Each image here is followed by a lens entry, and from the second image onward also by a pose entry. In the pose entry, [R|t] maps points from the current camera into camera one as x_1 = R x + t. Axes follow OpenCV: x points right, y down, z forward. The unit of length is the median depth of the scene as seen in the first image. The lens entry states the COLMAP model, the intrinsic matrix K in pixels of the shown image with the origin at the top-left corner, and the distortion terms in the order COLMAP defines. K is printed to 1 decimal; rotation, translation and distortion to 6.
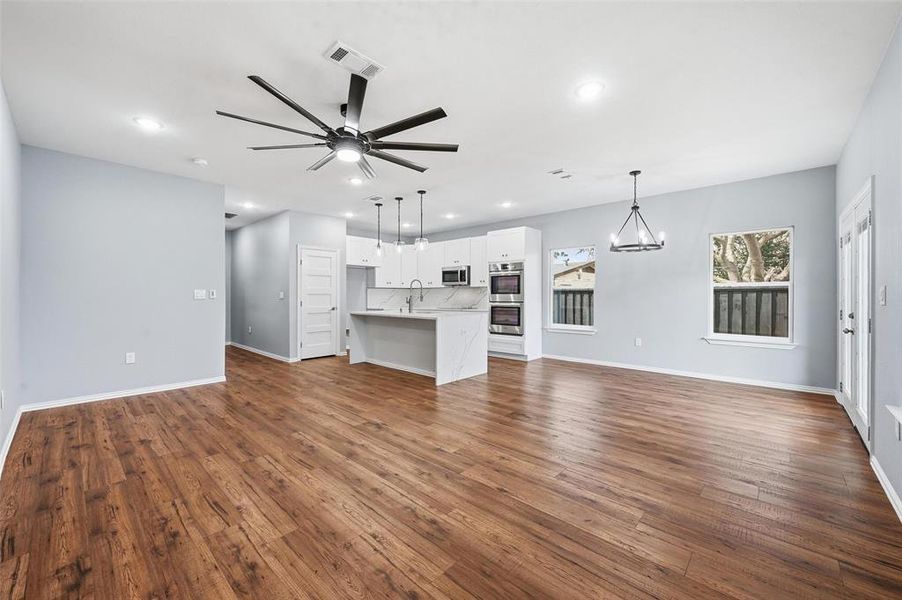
lens RADIAL K [[356.3, 0, 449.0], [0, 356.3, 296.8], [0, 0, 1]] dist [-0.001342, -0.000103]
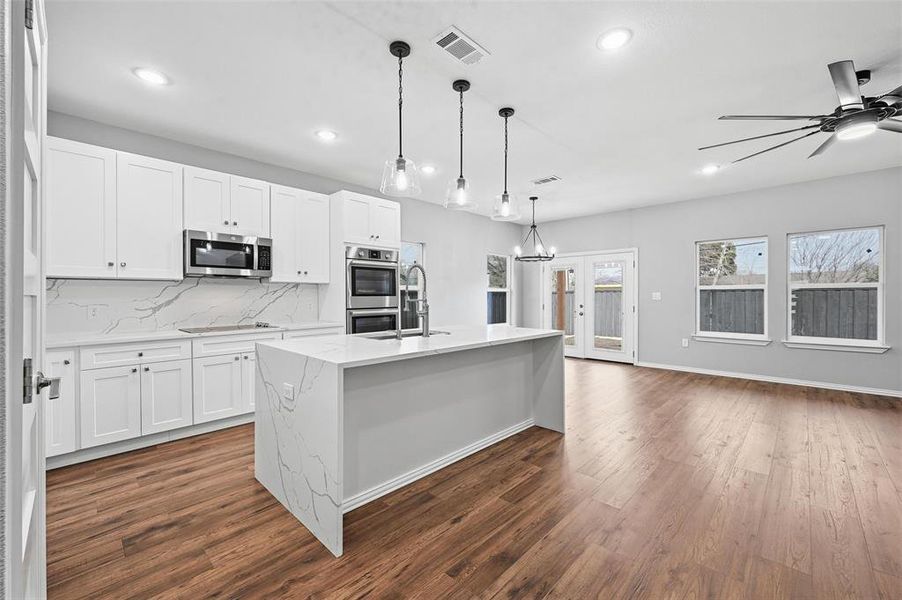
lens RADIAL K [[369.3, 0, 451.0], [0, 369.3, 300.0], [0, 0, 1]] dist [-0.001771, -0.000195]
pose [[0.022136, -0.003209, 0.999750, -0.504473], [0.019445, 0.999807, 0.002778, 0.000387], [-0.999566, 0.019379, 0.022194, 0.826293]]
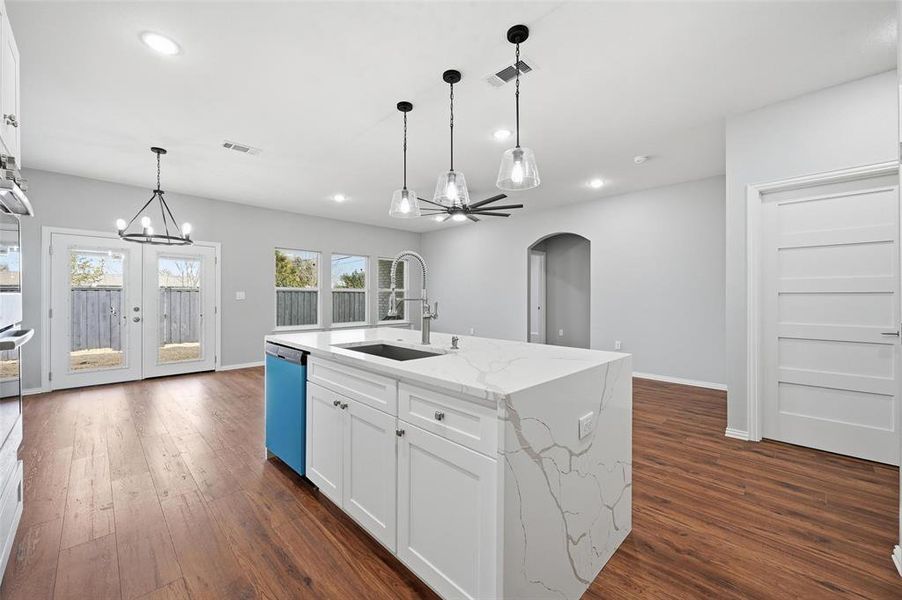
lens RADIAL K [[356.3, 0, 449.0], [0, 356.3, 296.8], [0, 0, 1]] dist [-0.001342, -0.000103]
pose [[-0.999282, 0.004901, 0.037559, -0.125281], [0.005548, 0.999838, 0.017144, -0.006815], [-0.037469, 0.017340, -0.999147, 1.187040]]
